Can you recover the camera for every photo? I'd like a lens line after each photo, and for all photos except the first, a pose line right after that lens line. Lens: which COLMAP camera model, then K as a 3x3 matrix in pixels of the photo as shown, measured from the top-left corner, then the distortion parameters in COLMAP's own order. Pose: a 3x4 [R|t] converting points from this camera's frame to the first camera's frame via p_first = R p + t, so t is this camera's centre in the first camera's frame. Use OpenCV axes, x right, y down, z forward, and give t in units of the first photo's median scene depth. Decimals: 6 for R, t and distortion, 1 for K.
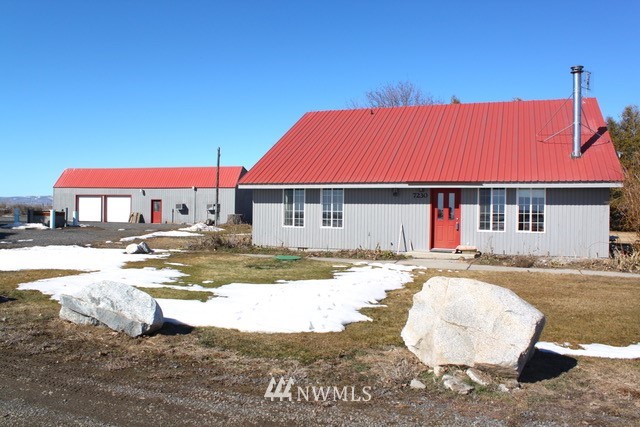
lens RADIAL K [[530.0, 0, 319.9], [0, 530.0, 212.2], [0, 0, 1]] dist [-0.155907, 0.128906]
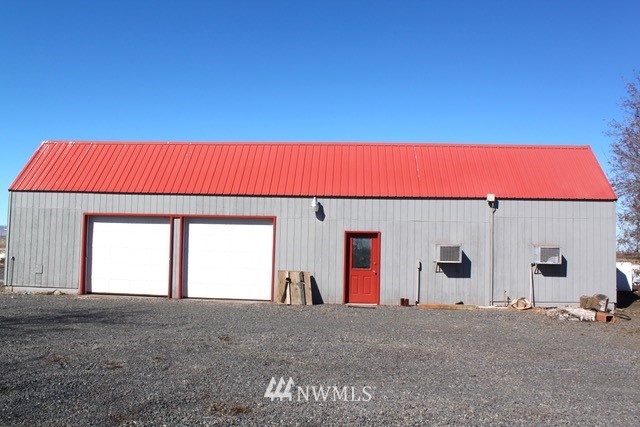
lens RADIAL K [[530.0, 0, 320.1], [0, 530.0, 214.8], [0, 0, 1]] dist [-0.155907, 0.128906]
pose [[0.987932, 0.011489, 0.154463, -0.385199], [-0.006258, 0.999392, -0.034308, -0.023192], [-0.154763, 0.032927, 0.987403, 0.662328]]
